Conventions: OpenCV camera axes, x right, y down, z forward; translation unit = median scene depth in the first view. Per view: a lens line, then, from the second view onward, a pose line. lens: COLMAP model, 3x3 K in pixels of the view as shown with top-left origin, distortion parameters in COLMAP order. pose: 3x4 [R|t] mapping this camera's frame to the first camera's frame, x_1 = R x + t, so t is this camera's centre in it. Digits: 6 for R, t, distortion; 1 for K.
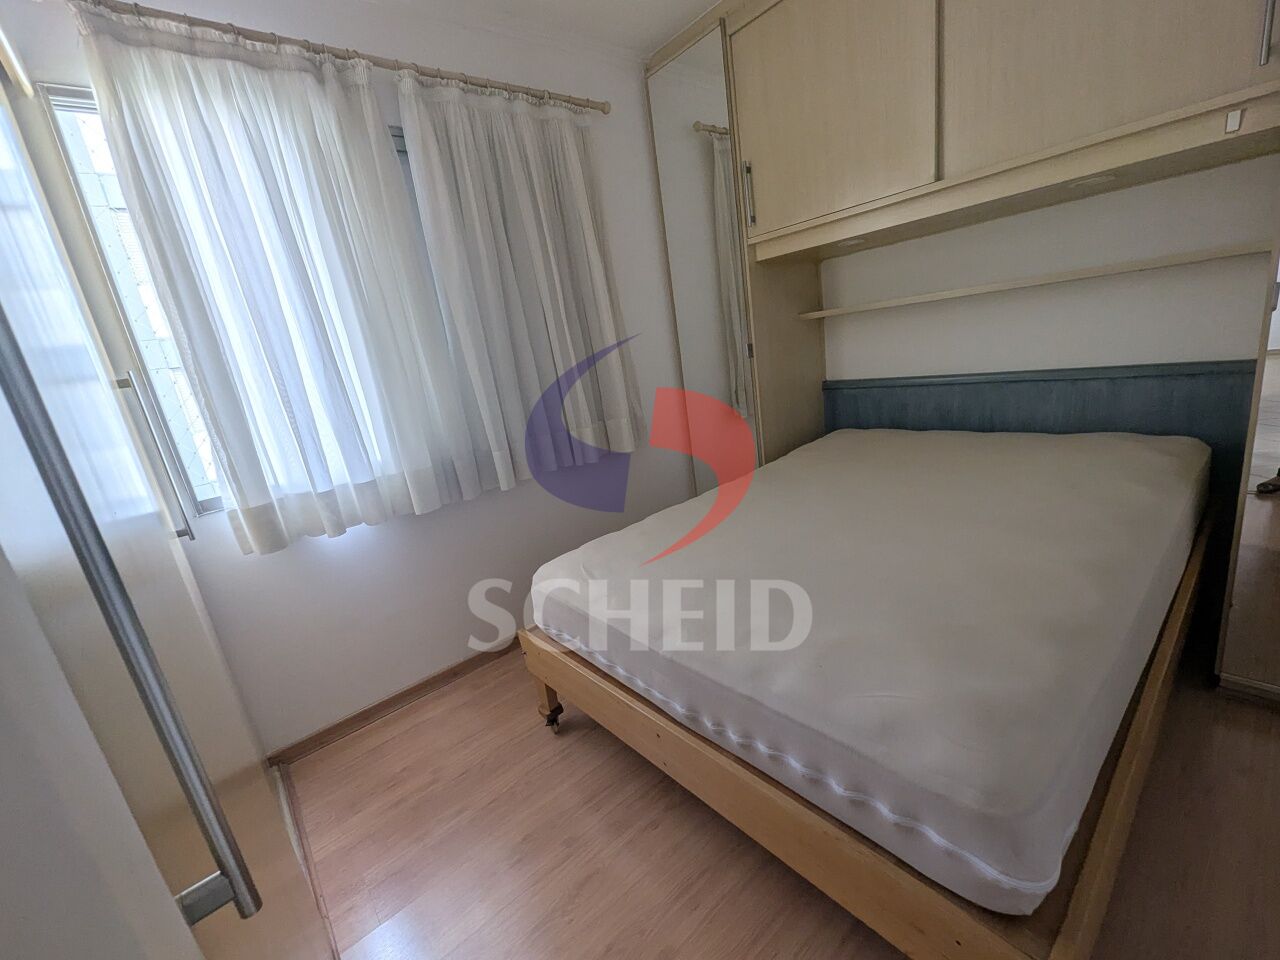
lens RADIAL K [[533.0, 0, 644.6], [0, 533.0, 495.9], [0, 0, 1]] dist [0.003714, -0.000017]
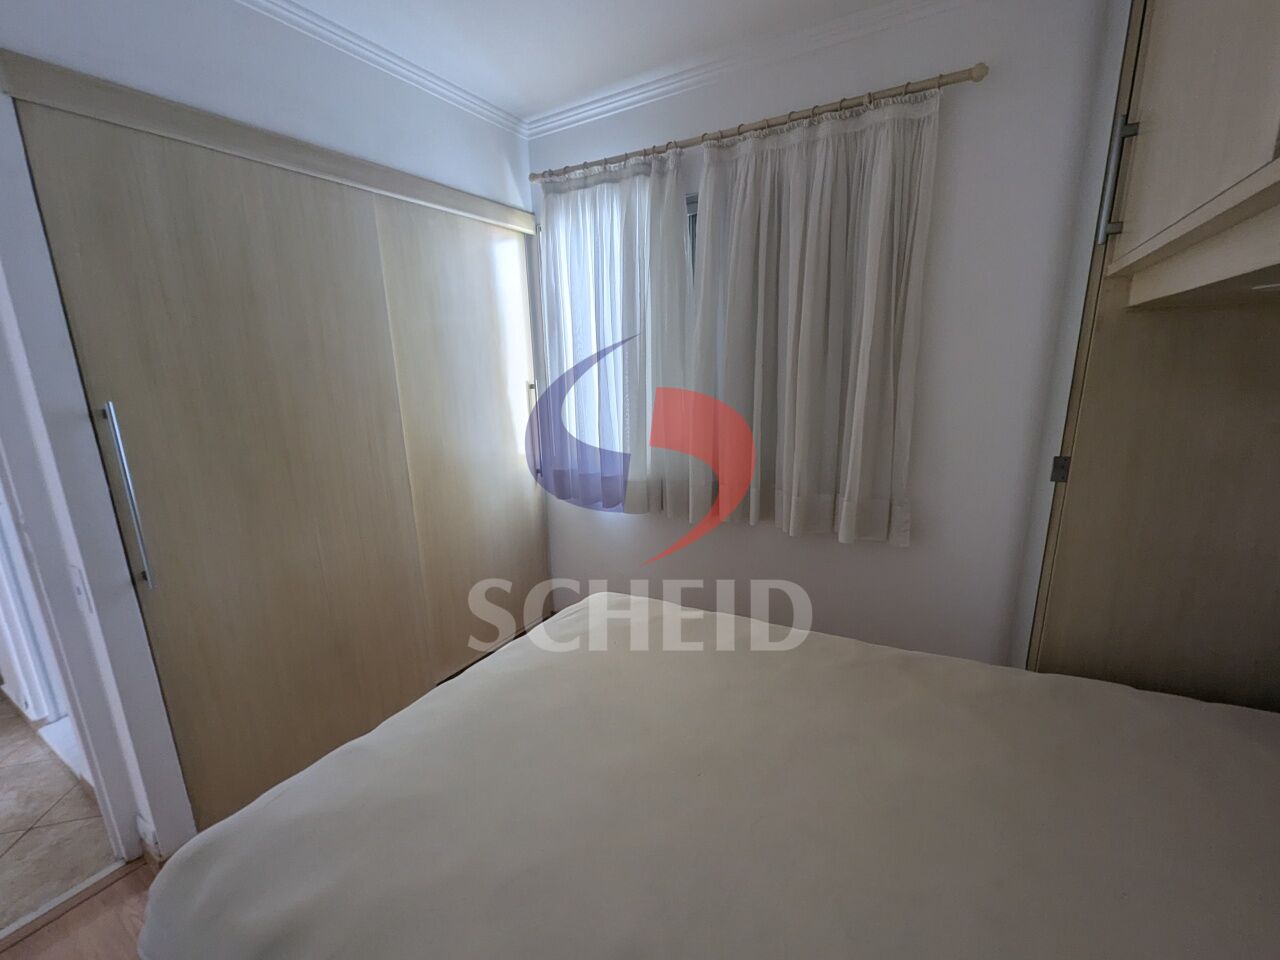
lens RADIAL K [[533.0, 0, 644.6], [0, 533.0, 495.9], [0, 0, 1]] dist [0.003714, -0.000017]
pose [[0.357177, 0.335683, -0.871632, 0.842663], [-0.275968, 0.929453, 0.244865, -0.418406], [0.892337, 0.153082, 0.424617, 0.629820]]
